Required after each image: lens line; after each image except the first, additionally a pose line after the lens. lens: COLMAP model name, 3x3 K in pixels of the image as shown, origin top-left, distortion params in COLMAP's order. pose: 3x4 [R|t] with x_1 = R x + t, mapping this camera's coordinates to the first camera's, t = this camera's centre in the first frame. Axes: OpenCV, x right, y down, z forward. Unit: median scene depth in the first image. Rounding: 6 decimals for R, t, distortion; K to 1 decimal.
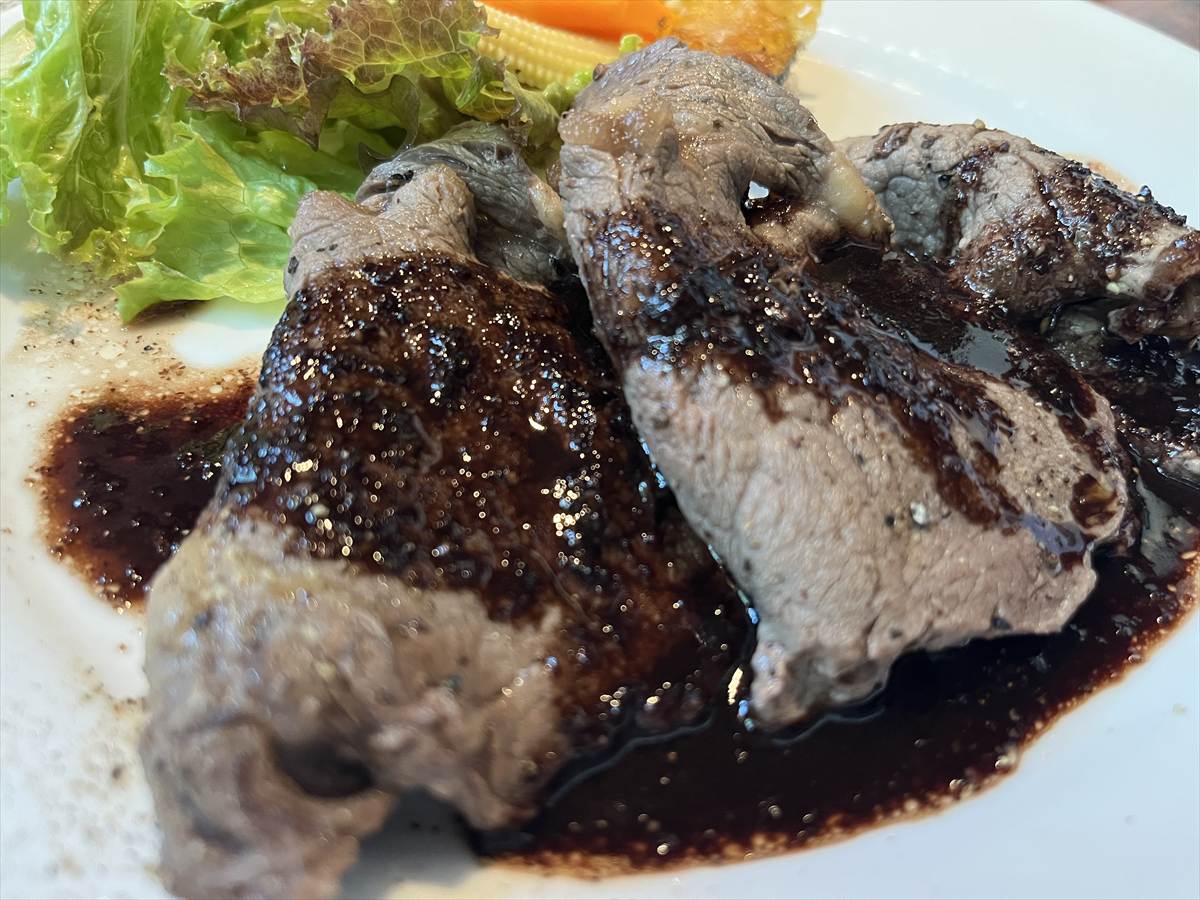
lens RADIAL K [[906.6, 0, 600.0], [0, 906.6, 450.0], [0, 0, 1]] dist [0.001157, 0.005515]
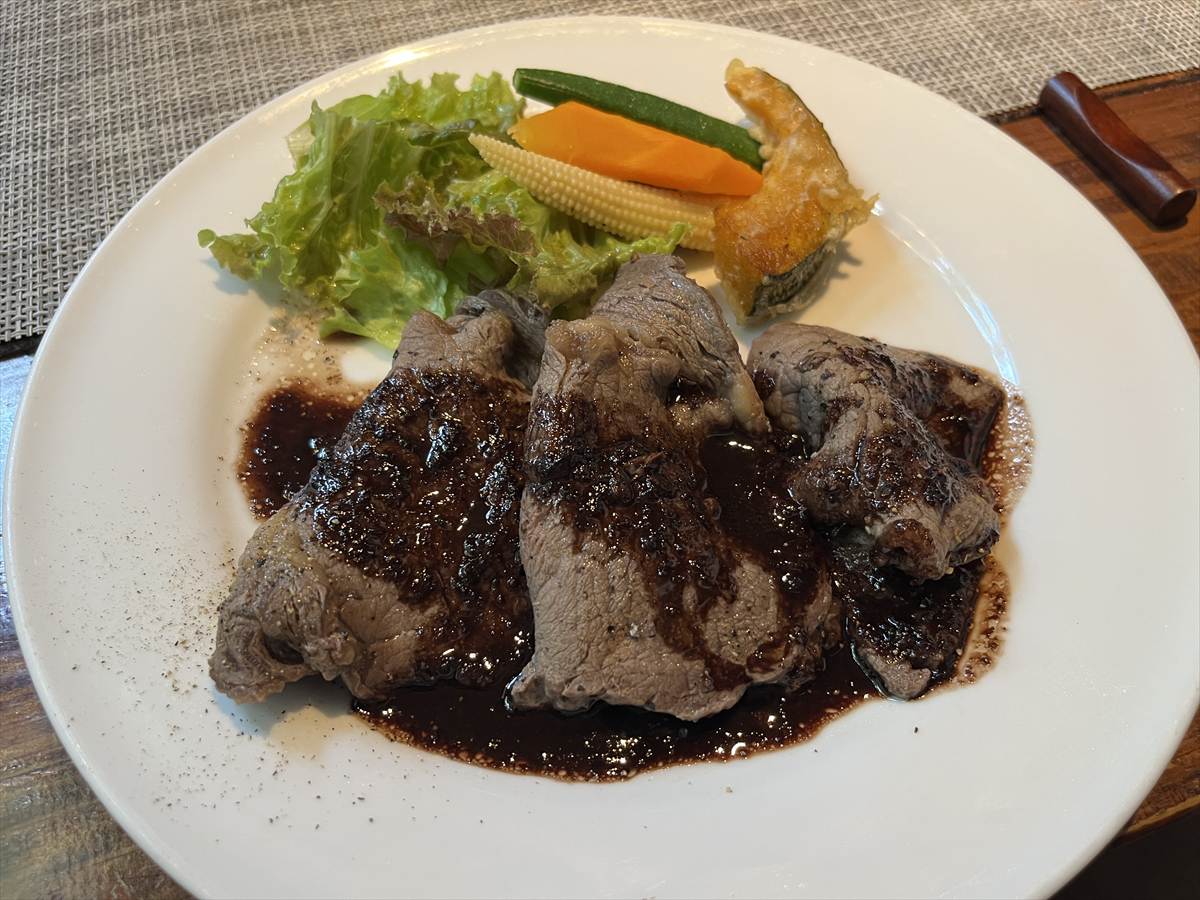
lens RADIAL K [[890.4, 0, 600.0], [0, 890.4, 450.0], [0, 0, 1]] dist [0.062012, 0.000007]
pose [[0.911368, 0.321321, -0.257217, 0.520653], [-0.278297, 0.941499, 0.190082, -0.474293], [0.303247, -0.101652, 0.947475, -0.520533]]
